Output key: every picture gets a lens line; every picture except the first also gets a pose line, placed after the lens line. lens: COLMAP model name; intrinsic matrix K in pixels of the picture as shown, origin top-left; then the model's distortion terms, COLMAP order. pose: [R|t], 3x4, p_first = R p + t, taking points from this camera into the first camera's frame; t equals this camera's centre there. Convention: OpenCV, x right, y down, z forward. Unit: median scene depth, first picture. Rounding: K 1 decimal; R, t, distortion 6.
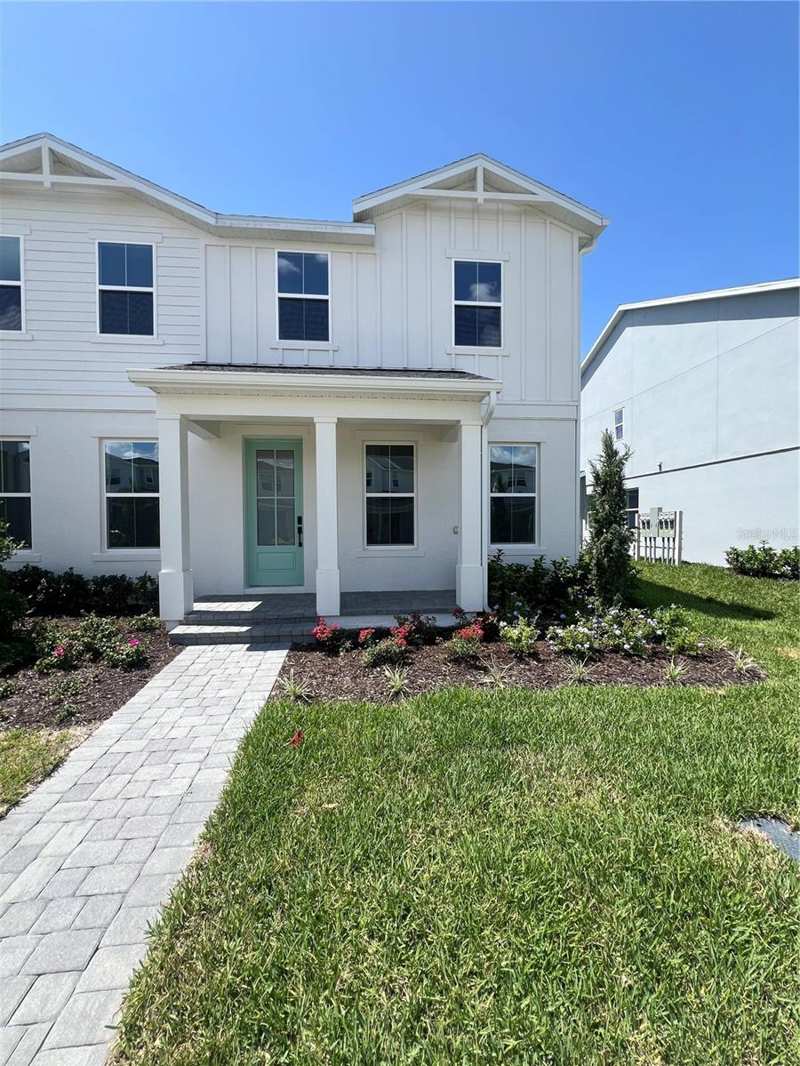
lens RADIAL K [[429.3, 0, 397.1], [0, 429.3, 532.3], [0, 0, 1]] dist [0.001897, 0.000448]
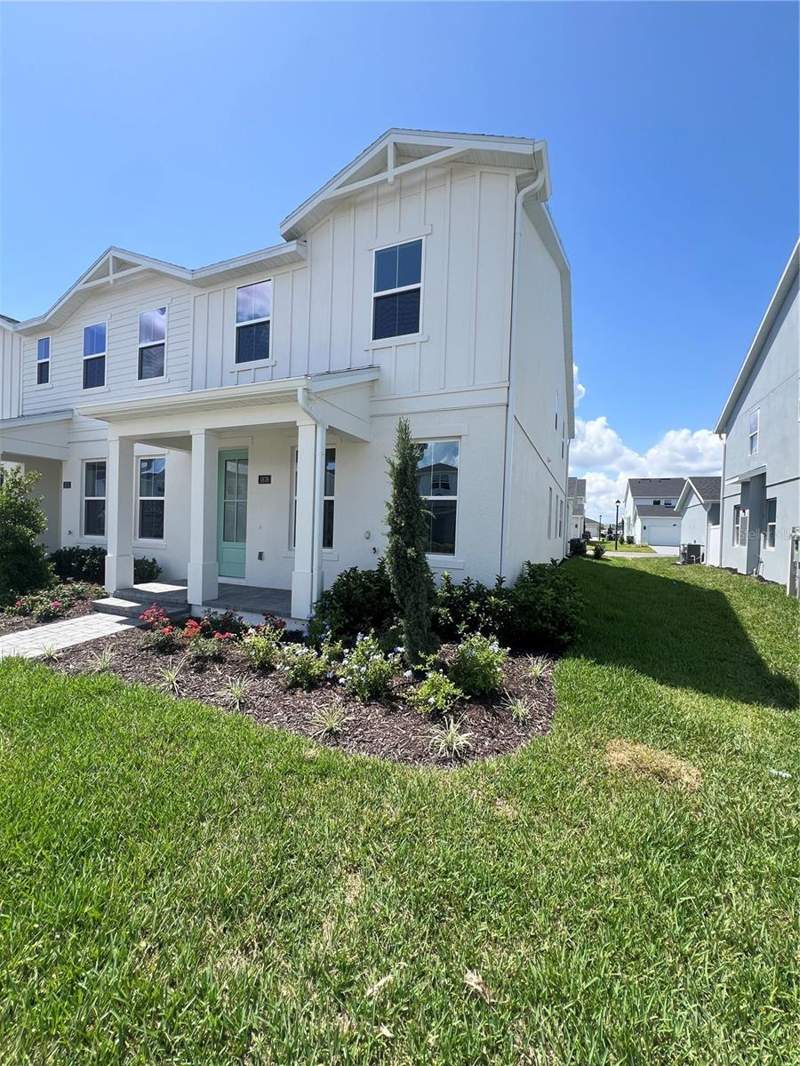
lens RADIAL K [[429.3, 0, 397.8], [0, 429.3, 533.2], [0, 0, 1]] dist [0.001897, 0.000448]
pose [[0.868723, 0.039534, -0.493718, 0.678078], [-0.043961, 0.999030, 0.002644, -0.016178], [0.493344, 0.019408, 0.869618, 0.215984]]
